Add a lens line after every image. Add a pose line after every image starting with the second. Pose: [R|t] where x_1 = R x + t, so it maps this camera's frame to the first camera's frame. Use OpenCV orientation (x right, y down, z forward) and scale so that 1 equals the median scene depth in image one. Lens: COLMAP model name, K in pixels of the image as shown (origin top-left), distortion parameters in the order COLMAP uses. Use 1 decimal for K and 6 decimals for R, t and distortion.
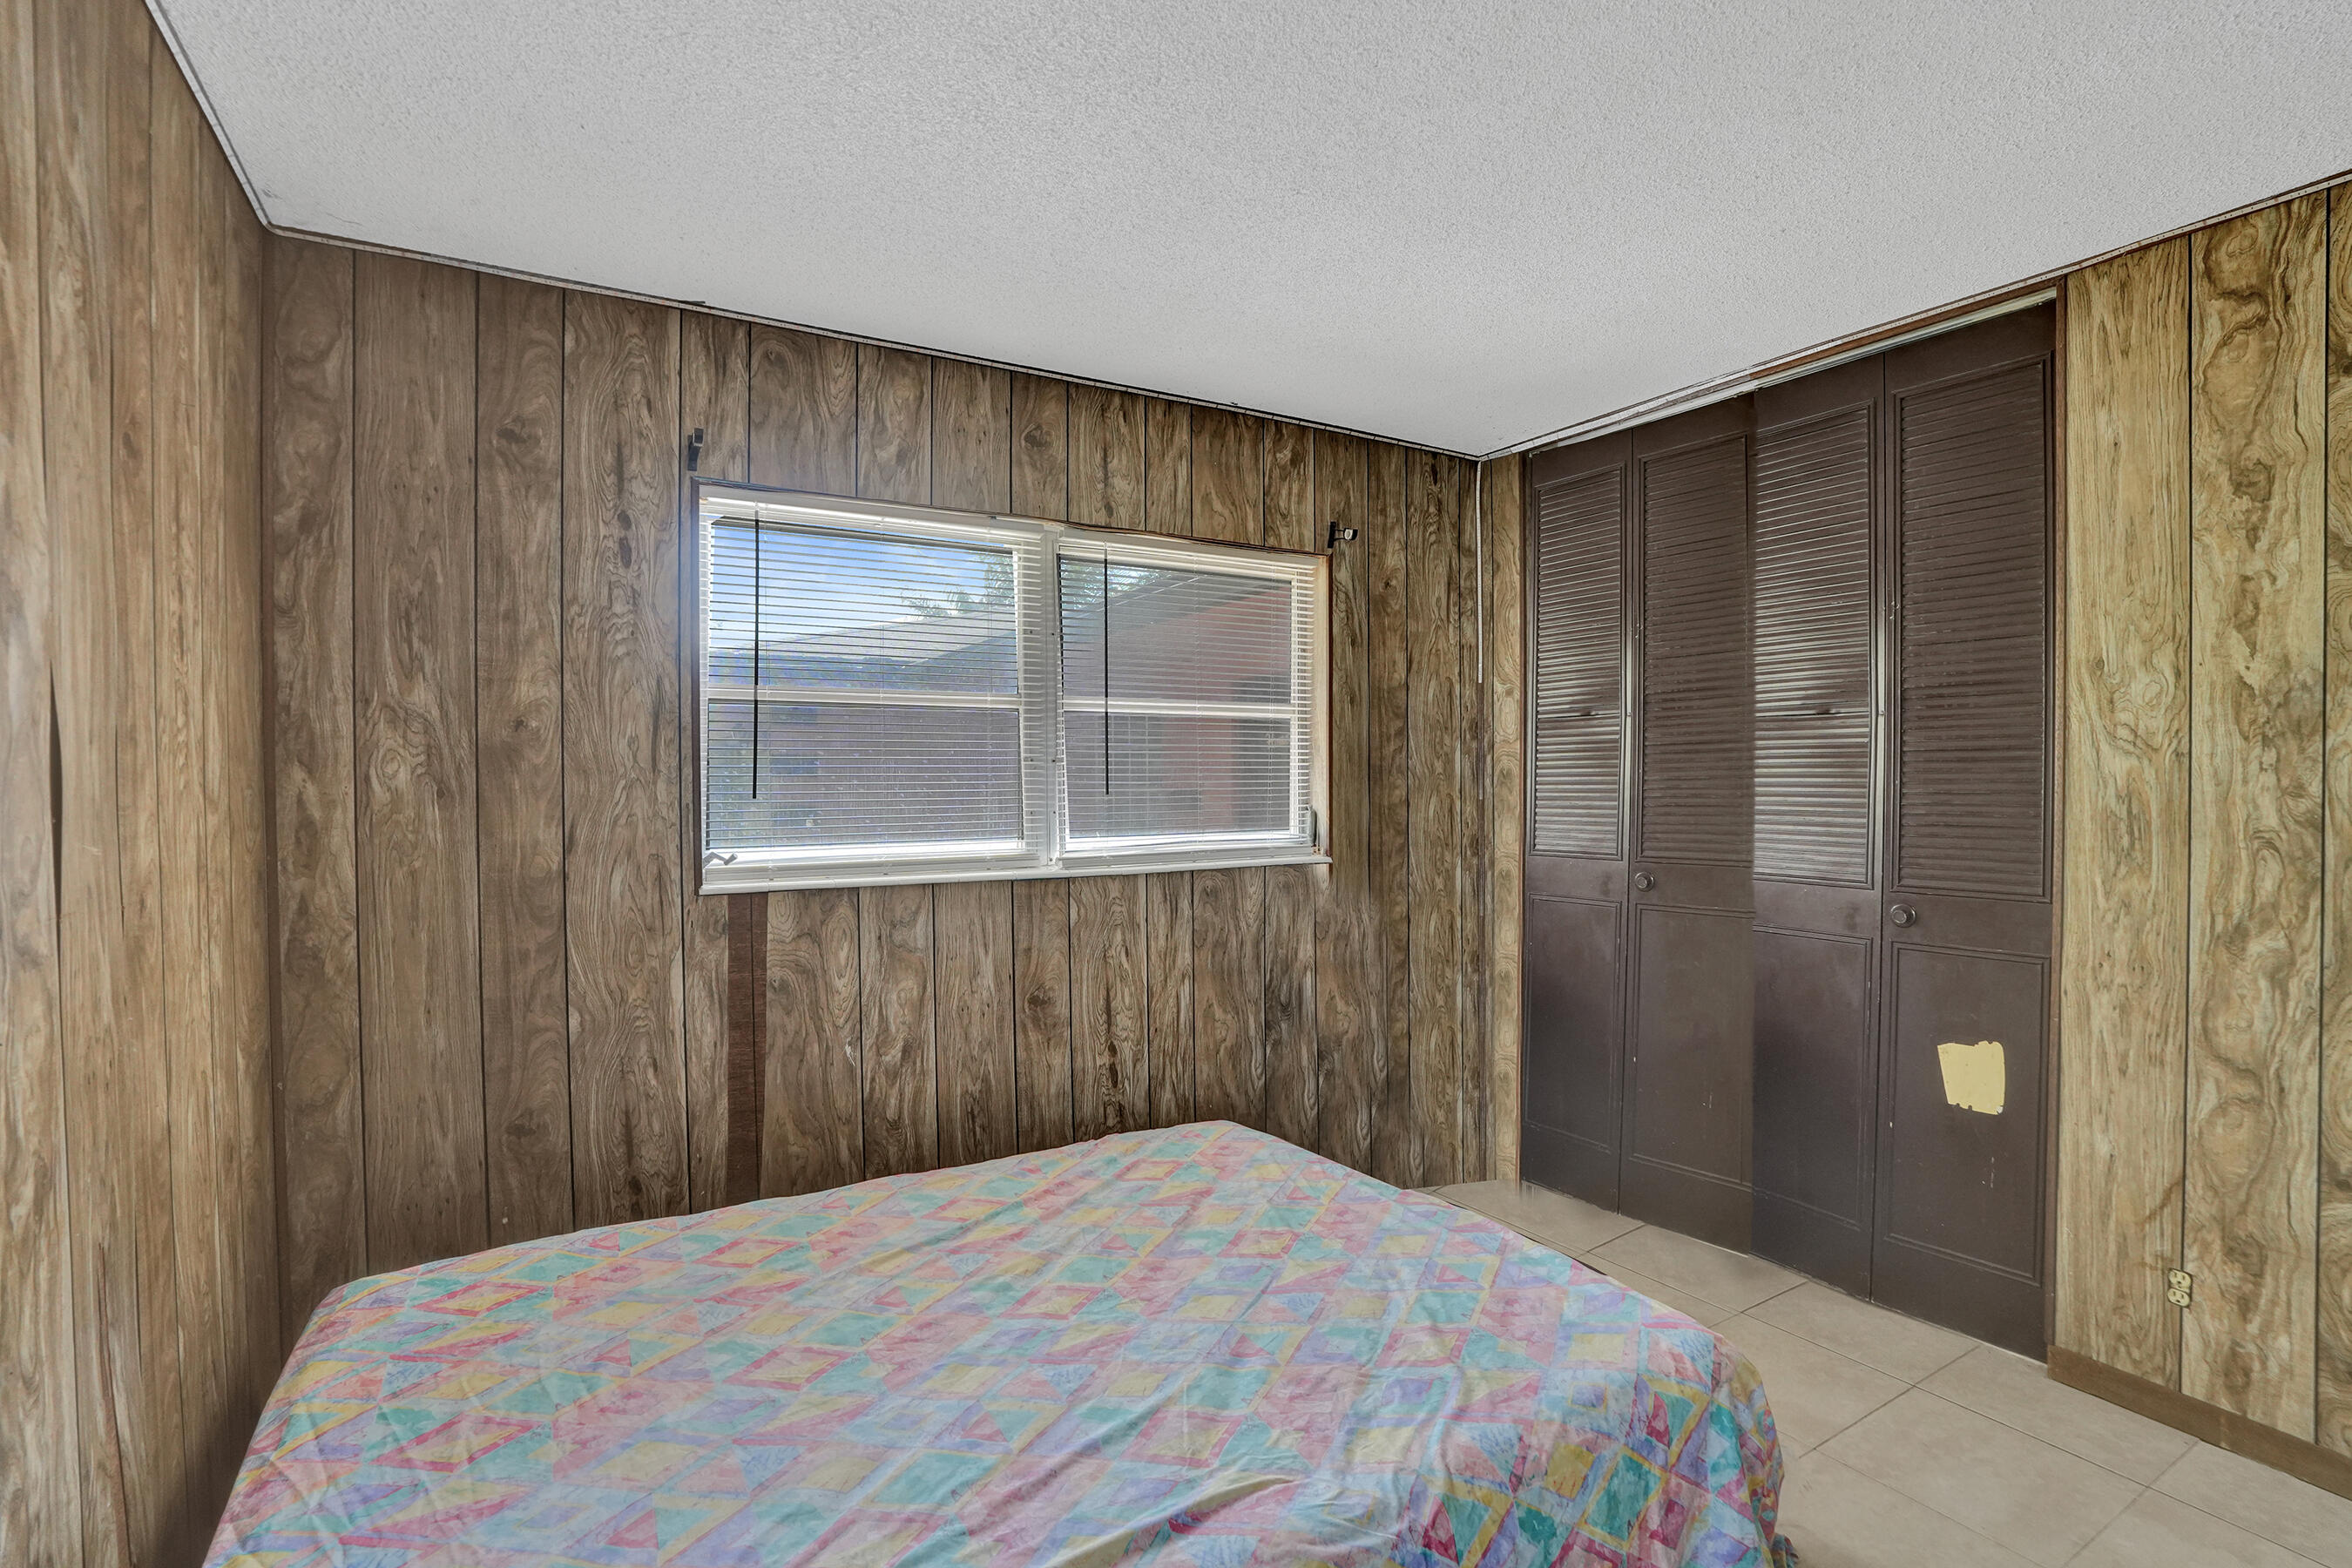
lens RADIAL K [[1090.7, 0, 1177.6], [0, 1090.7, 791.7], [0, 0, 1]] dist [-0.066180, 0.023636]
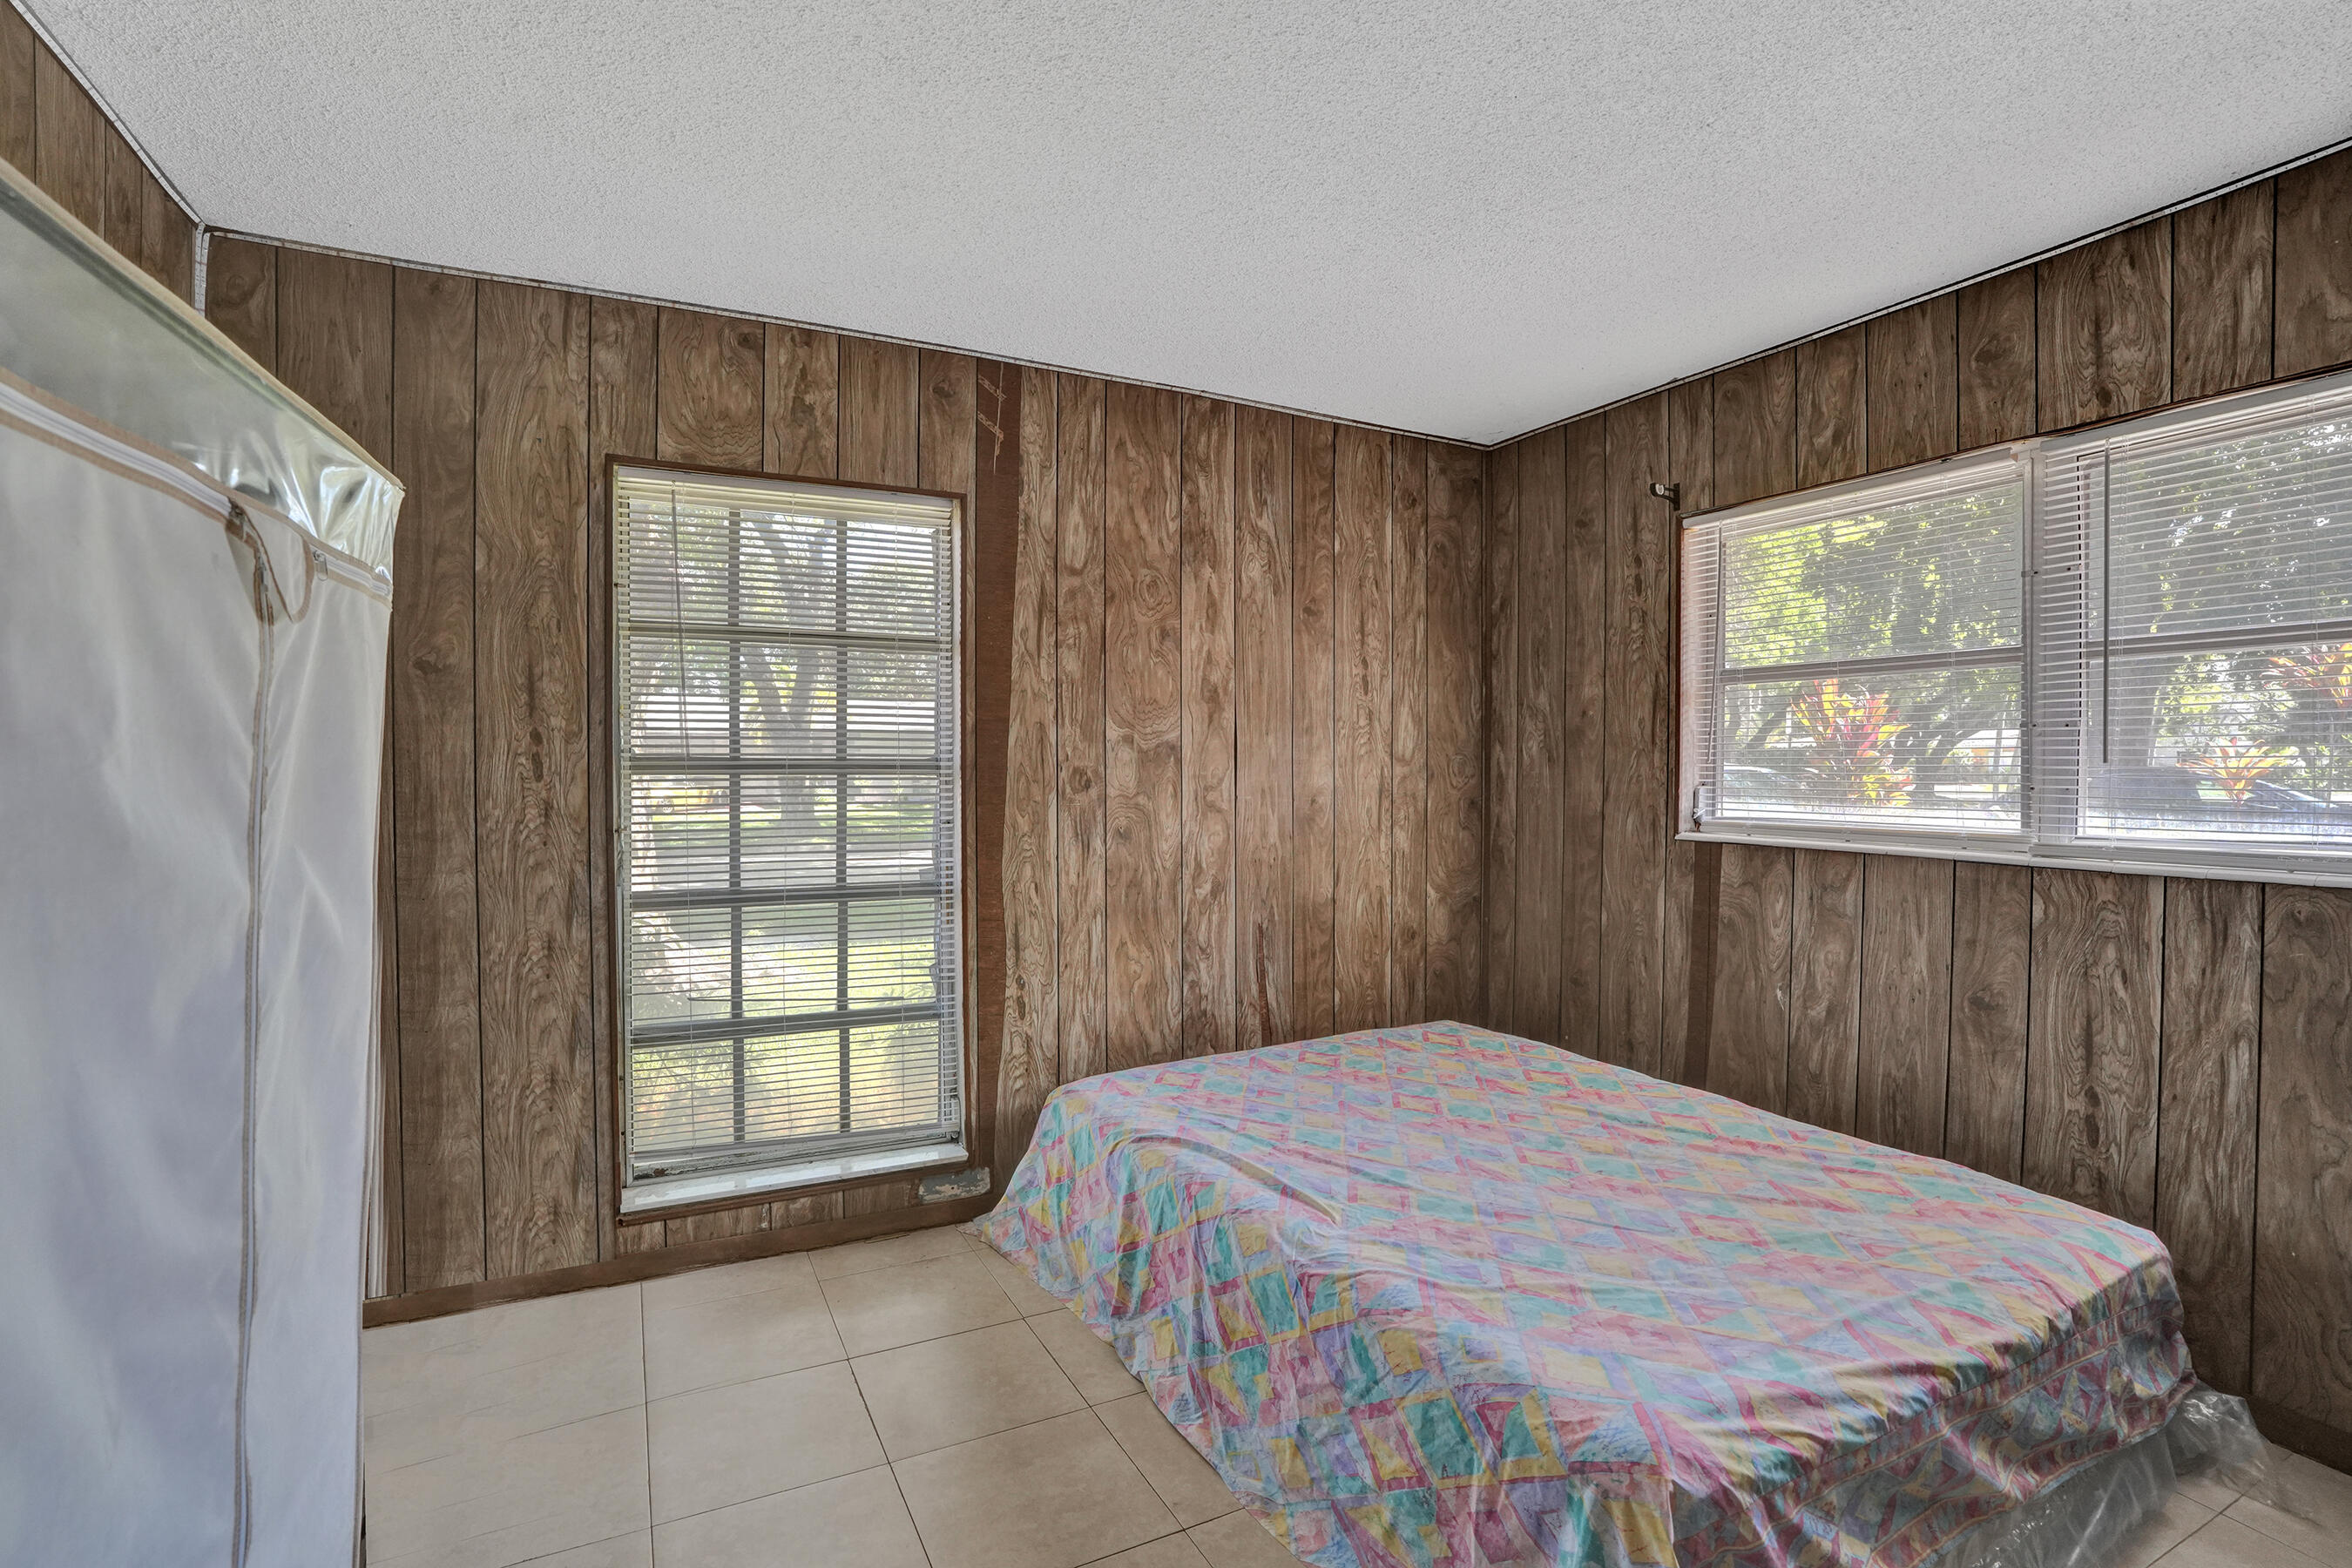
lens RADIAL K [[1090.7, 0, 1175.8], [0, 1090.7, 781.2], [0, 0, 1]] dist [-0.066180, 0.023636]
pose [[-0.057467, 0.020288, -0.998141, 0.845320], [-0.014352, 0.999673, 0.021146, 0.007489], [0.998244, 0.015541, -0.057157, 0.457933]]
